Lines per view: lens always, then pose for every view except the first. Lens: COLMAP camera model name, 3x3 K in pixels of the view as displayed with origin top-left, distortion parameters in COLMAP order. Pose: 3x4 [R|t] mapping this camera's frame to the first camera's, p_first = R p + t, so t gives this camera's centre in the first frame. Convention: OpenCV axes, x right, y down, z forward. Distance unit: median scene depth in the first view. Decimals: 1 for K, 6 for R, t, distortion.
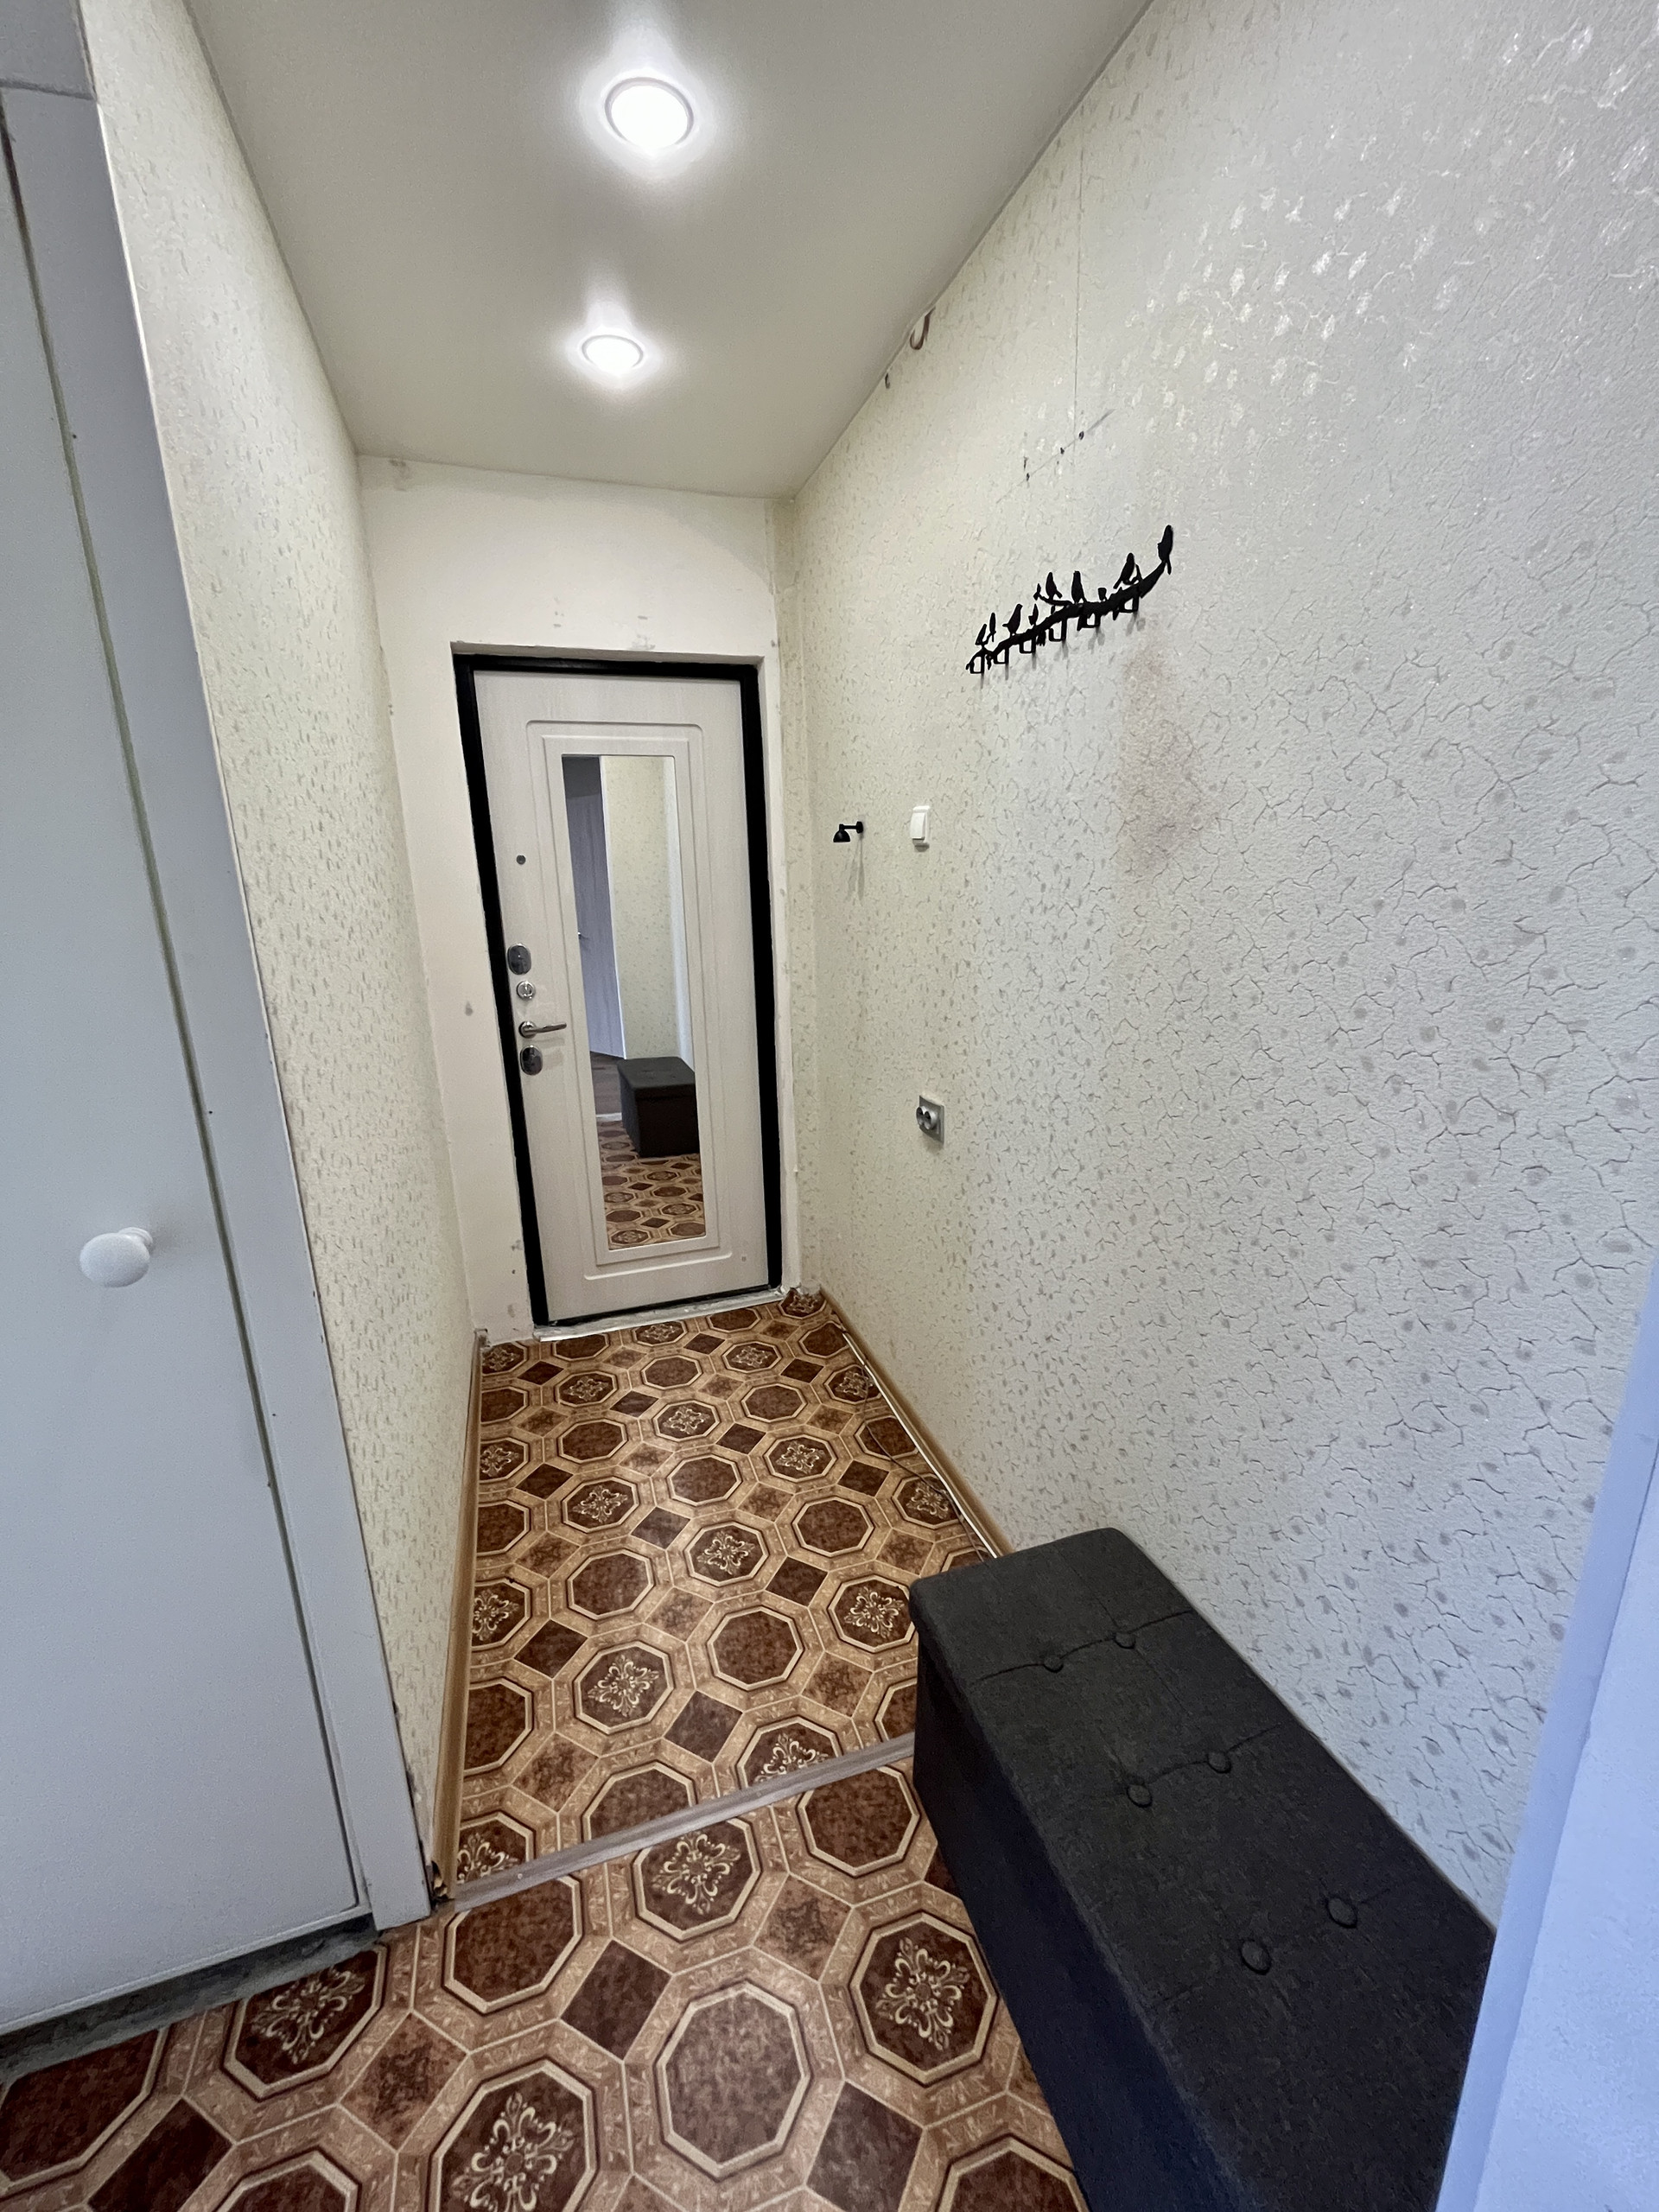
lens RADIAL K [[890.3, 0, 831.1], [0, 890.3, 1105.8], [0, 0, 1]] dist [-0.003452, 0.000325]
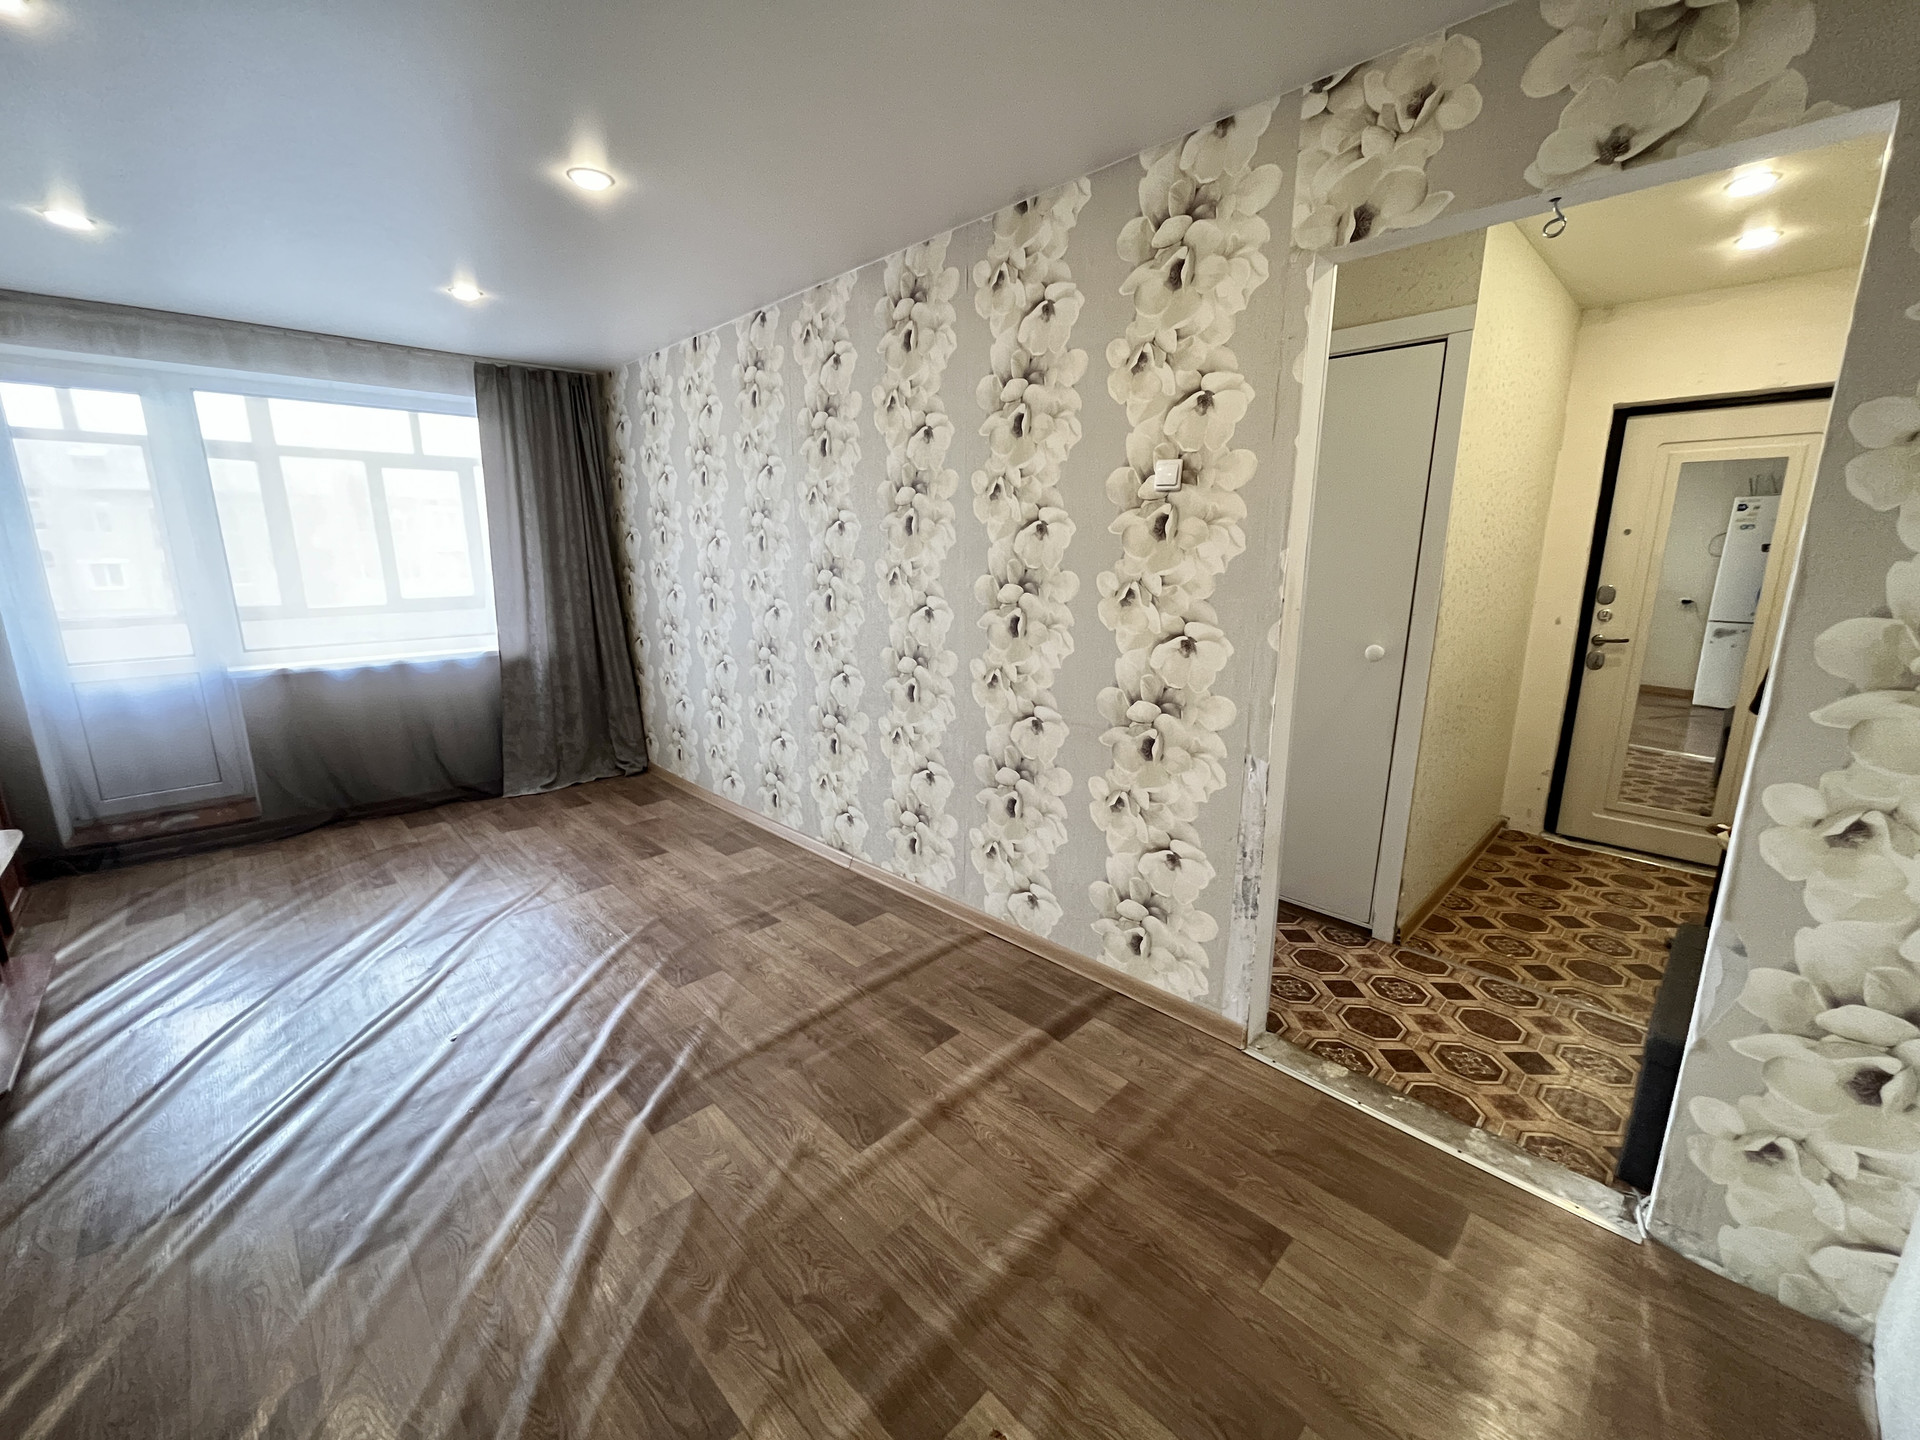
lens RADIAL K [[772.8, 0, 959.8], [0, 772.8, 718.6], [0, 0, 1]] dist [-0.003452, 0.000325]
pose [[0.431180, 0.218108, -0.875507, 0.692998], [-0.237494, 0.963560, 0.123080, 0.261176], [0.870449, 0.154858, 0.467267, -1.038937]]
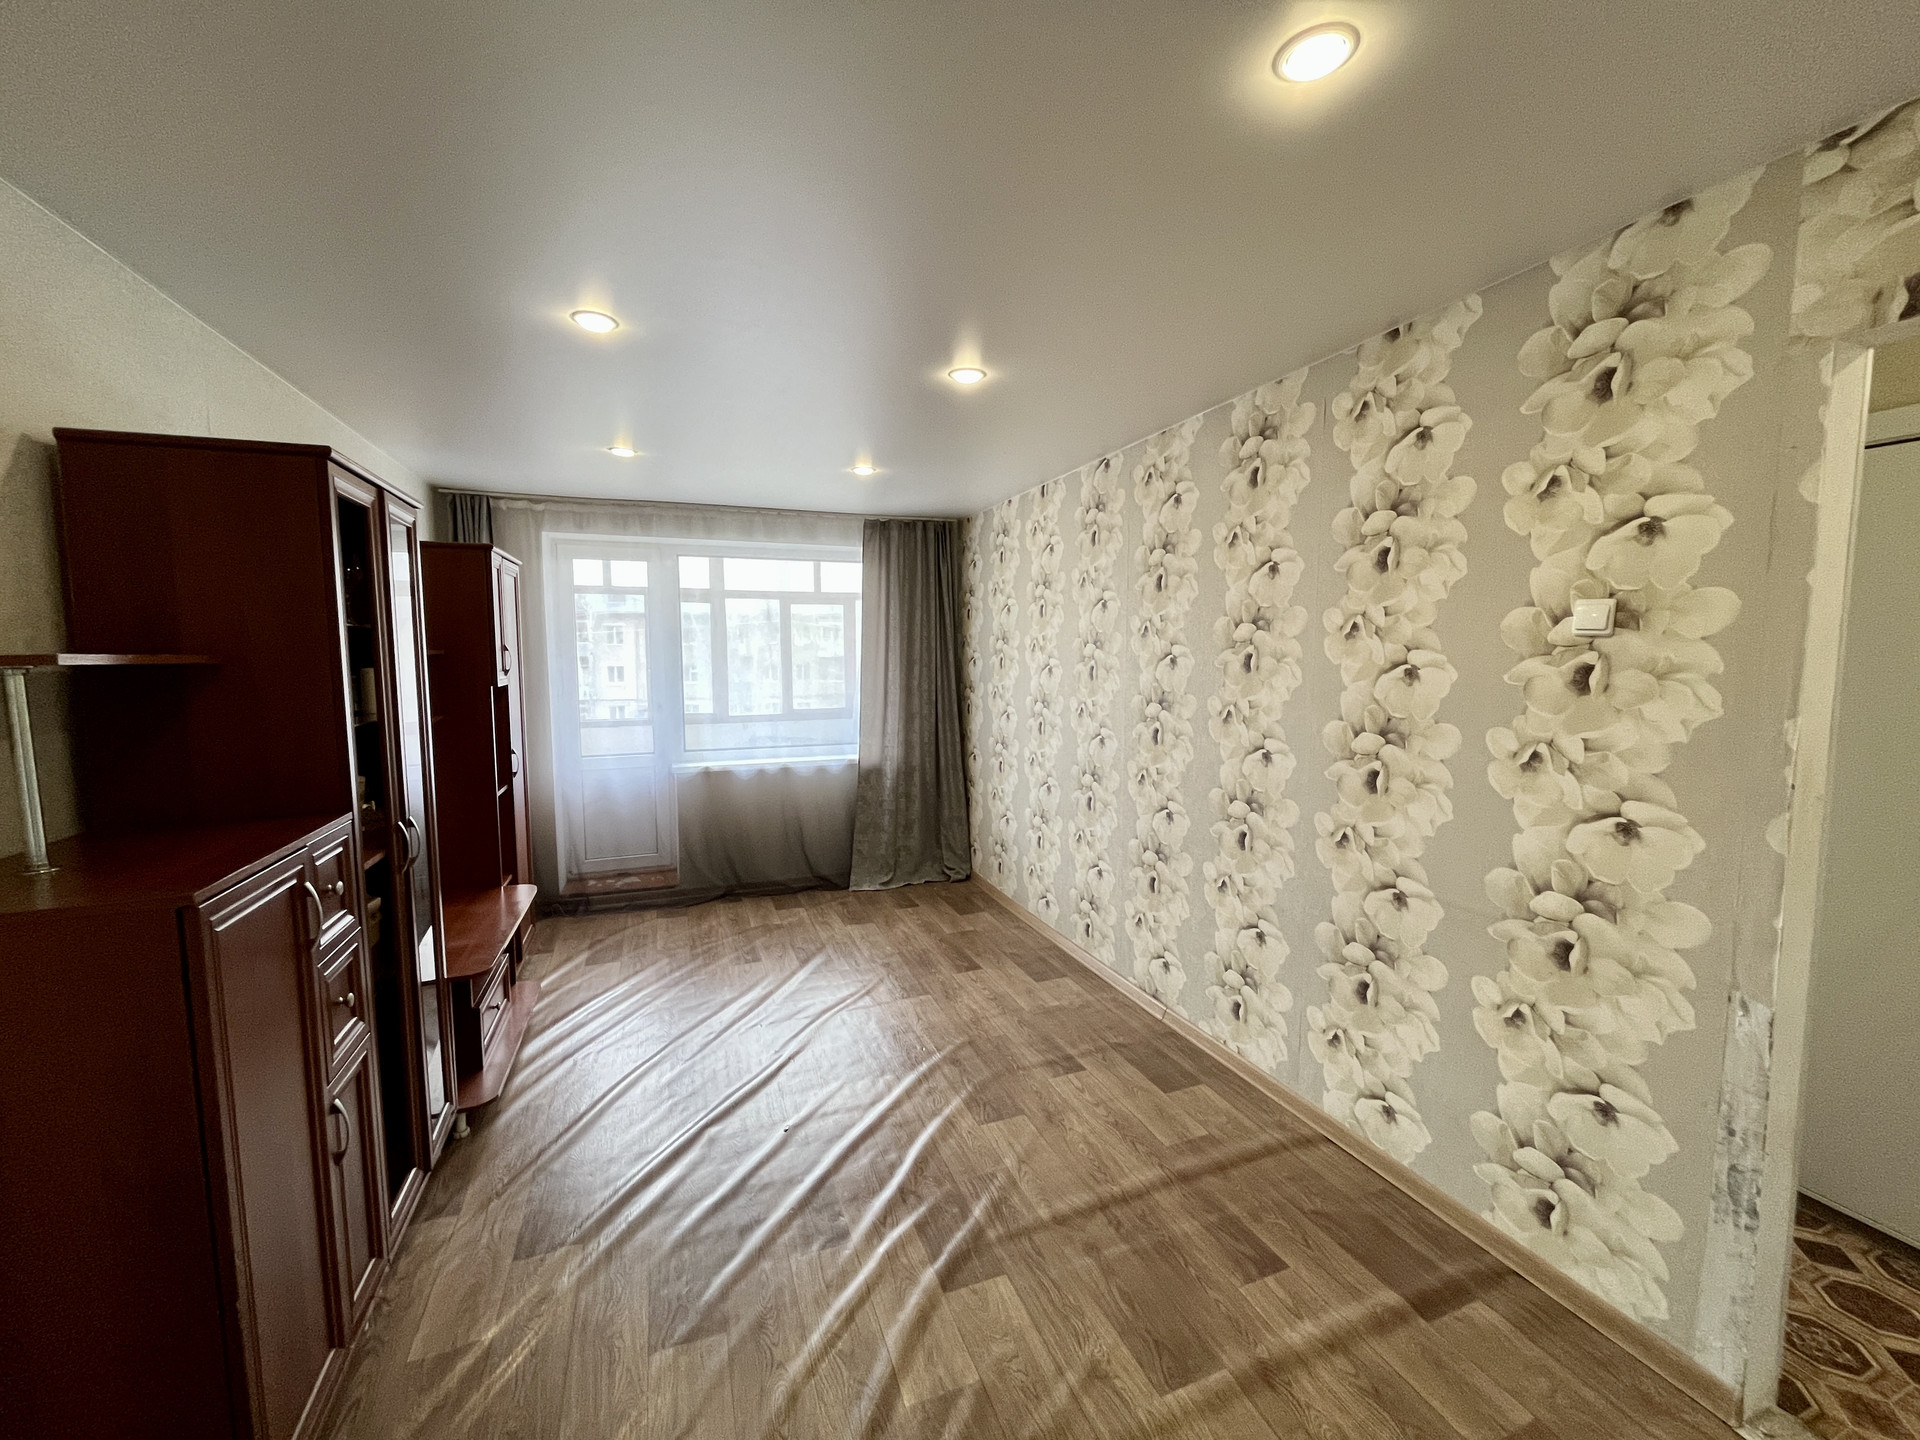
lens RADIAL K [[772.8, 0, 960.0], [0, 772.8, 718.5], [0, 0, 1]] dist [-0.003452, 0.000325]
pose [[0.035823, 0.107664, -0.993542, 0.640504], [-0.251186, 0.963234, 0.095323, 0.185896], [0.967276, 0.246149, 0.061549, -1.057570]]
